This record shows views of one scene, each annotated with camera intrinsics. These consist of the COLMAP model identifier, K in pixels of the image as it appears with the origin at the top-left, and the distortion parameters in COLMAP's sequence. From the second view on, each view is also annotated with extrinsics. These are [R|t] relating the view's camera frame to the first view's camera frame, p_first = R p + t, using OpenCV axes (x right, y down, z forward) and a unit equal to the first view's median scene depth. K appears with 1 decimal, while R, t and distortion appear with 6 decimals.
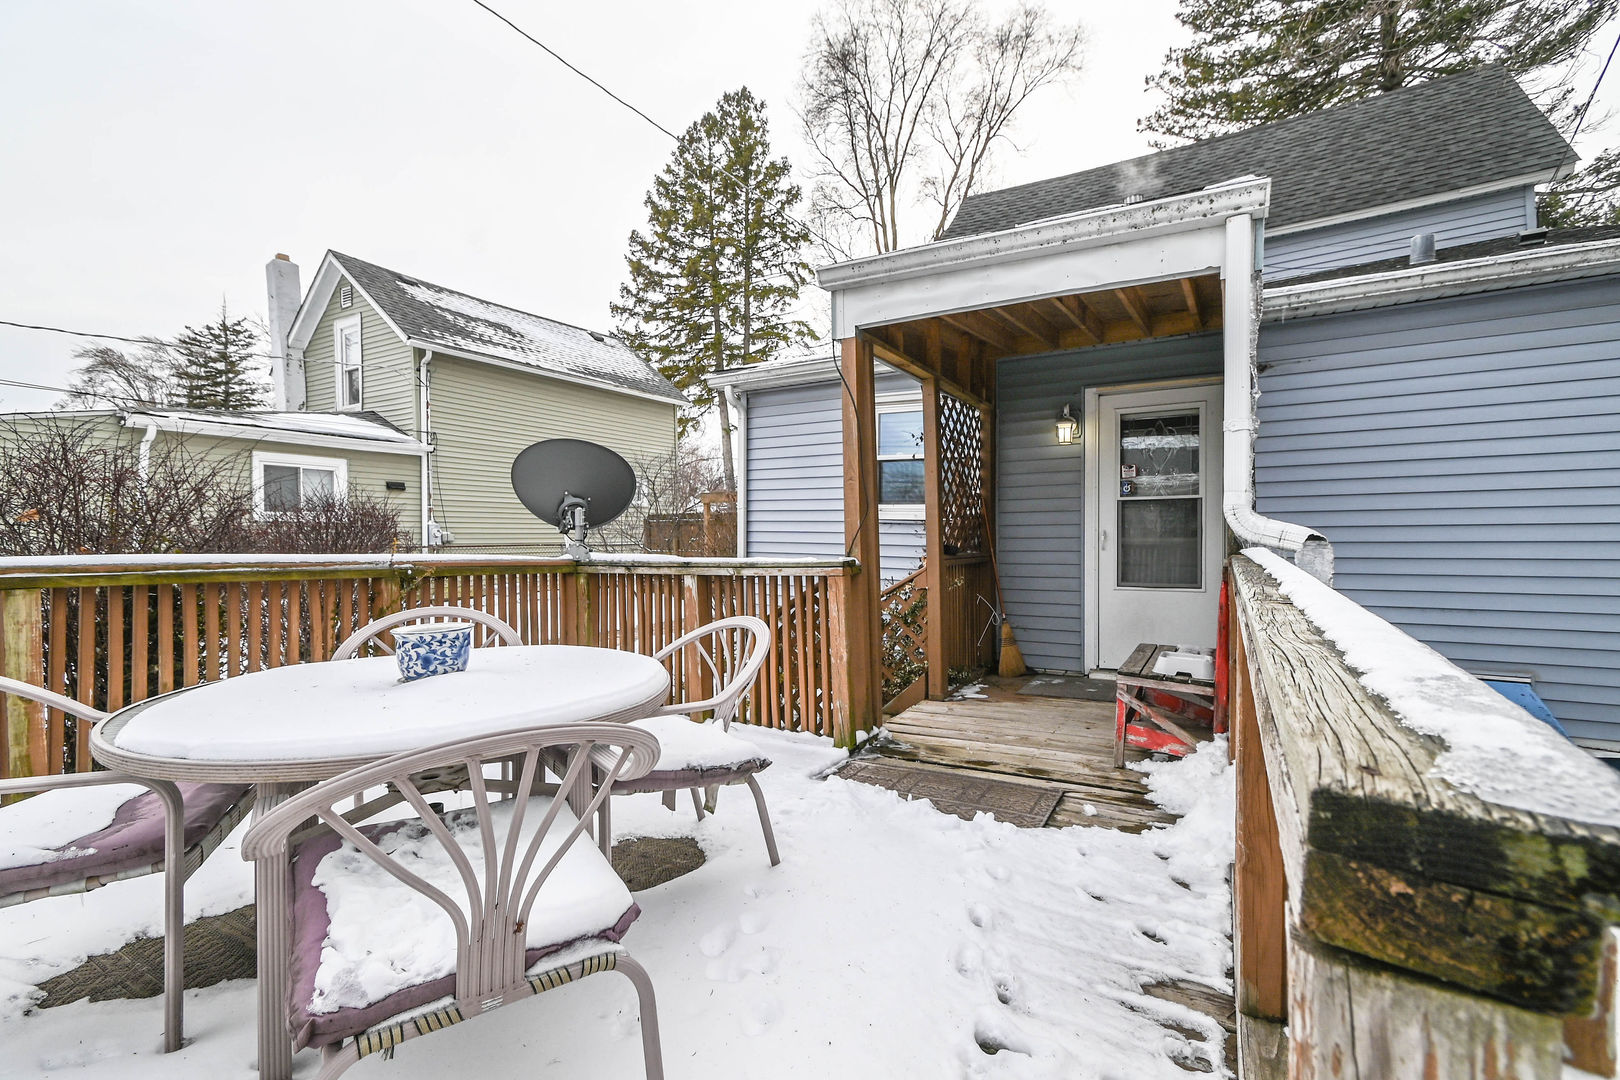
lens RADIAL K [[713.0, 0, 803.1], [0, 713.0, 547.7], [0, 0, 1]] dist [0.008405, -0.004405]
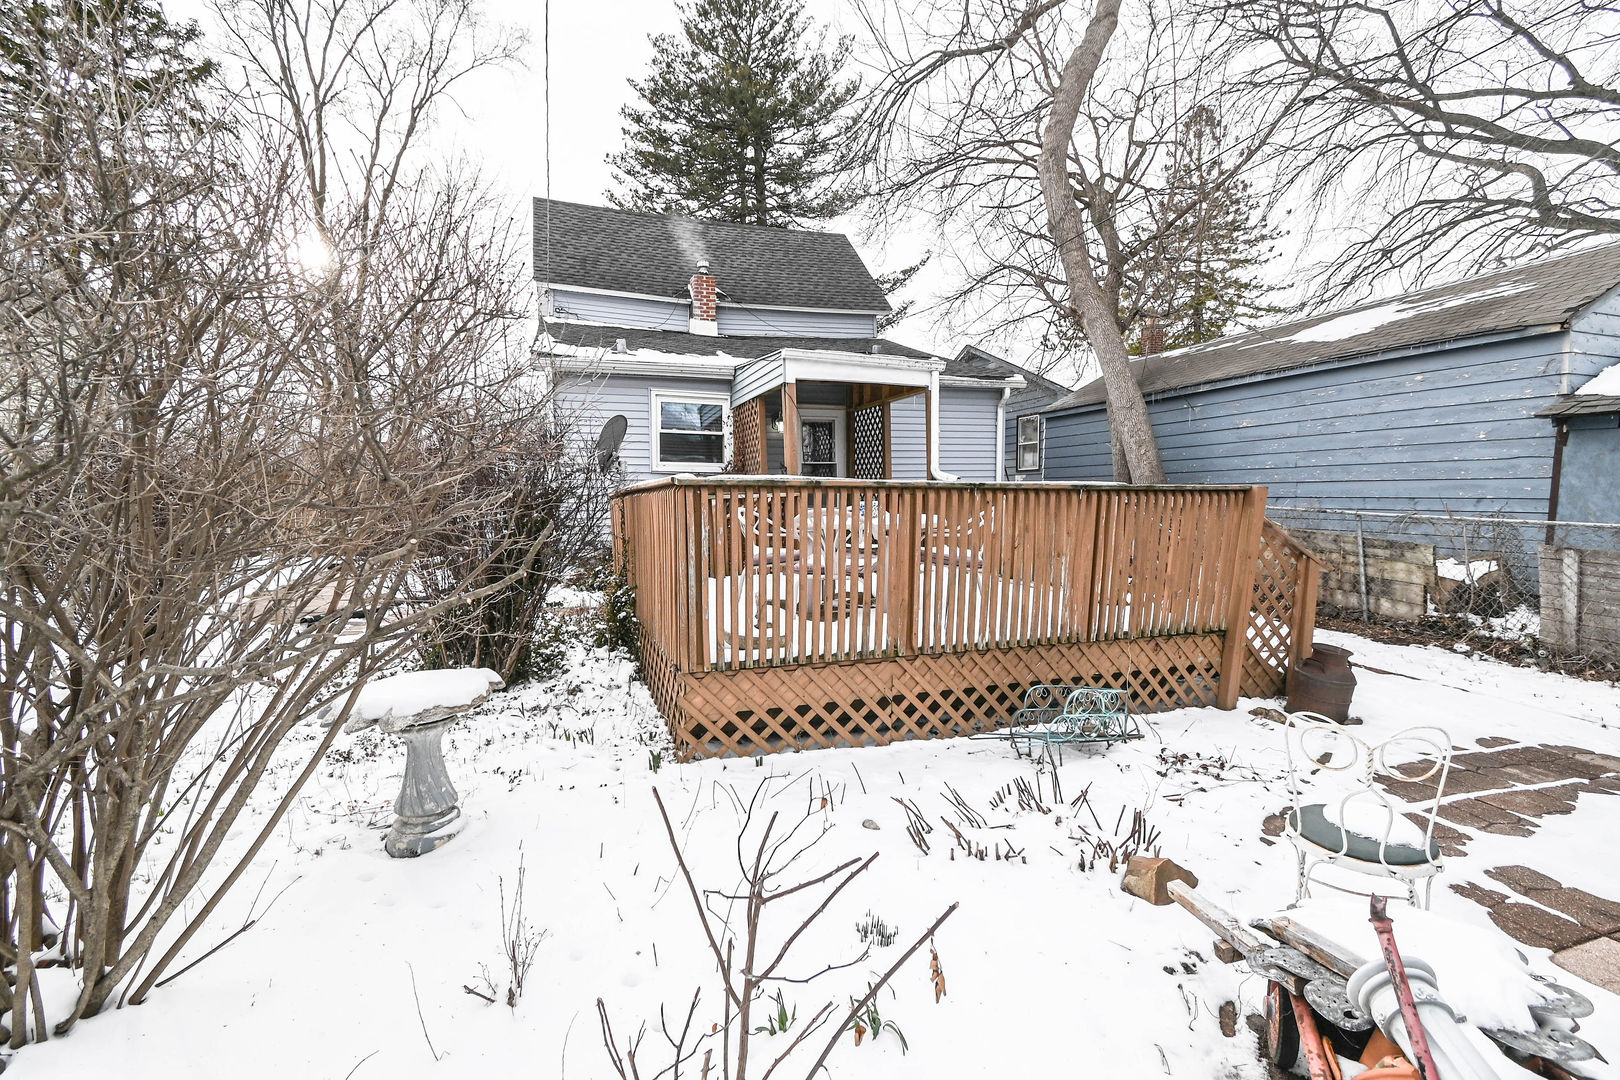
lens RADIAL K [[713.0, 0, 811.1], [0, 713.0, 544.8], [0, 0, 1]] dist [0.008405, -0.004405]
pose [[0.632779, -0.061858, 0.771858, -0.230108], [0.022368, 0.997848, 0.061632, 0.007631], [-0.774009, -0.021735, 0.632801, -0.055326]]
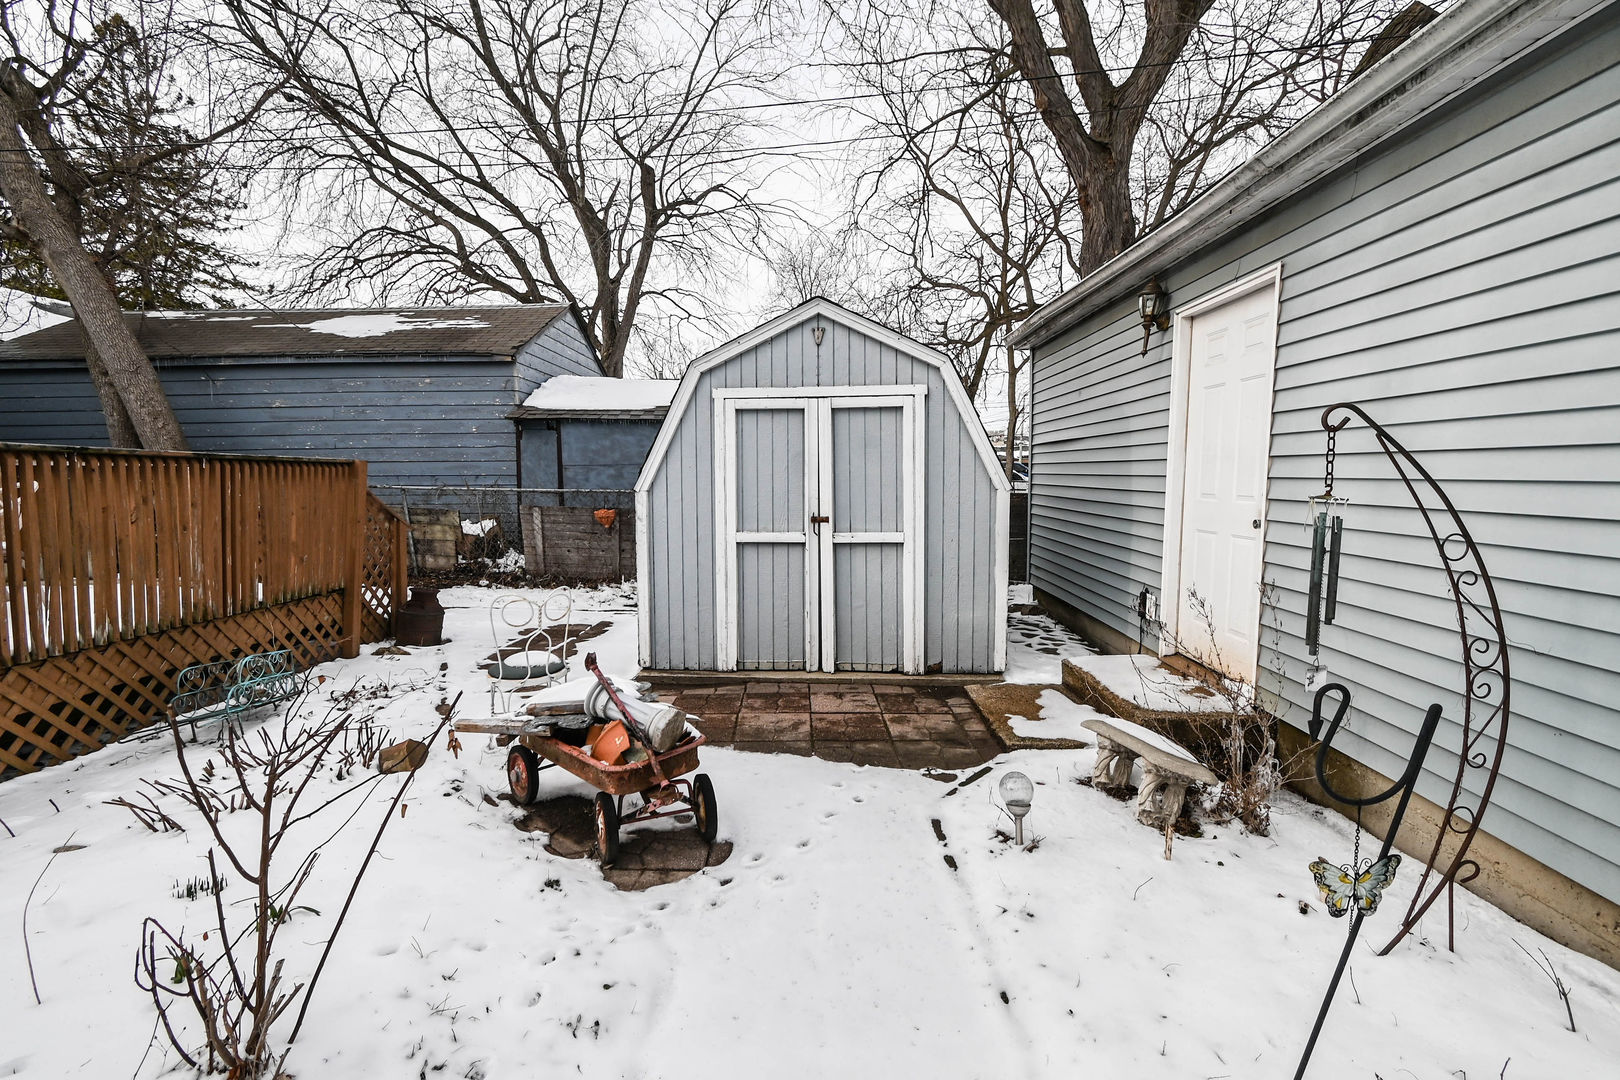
lens RADIAL K [[713.0, 0, 803.6], [0, 713.0, 553.2], [0, 0, 1]] dist [0.008405, -0.004405]
pose [[-0.520596, -0.093054, 0.848717, -0.268783], [0.023768, 0.992078, 0.123351, 0.010947], [-0.853472, 0.084388, -0.514260, -0.028564]]
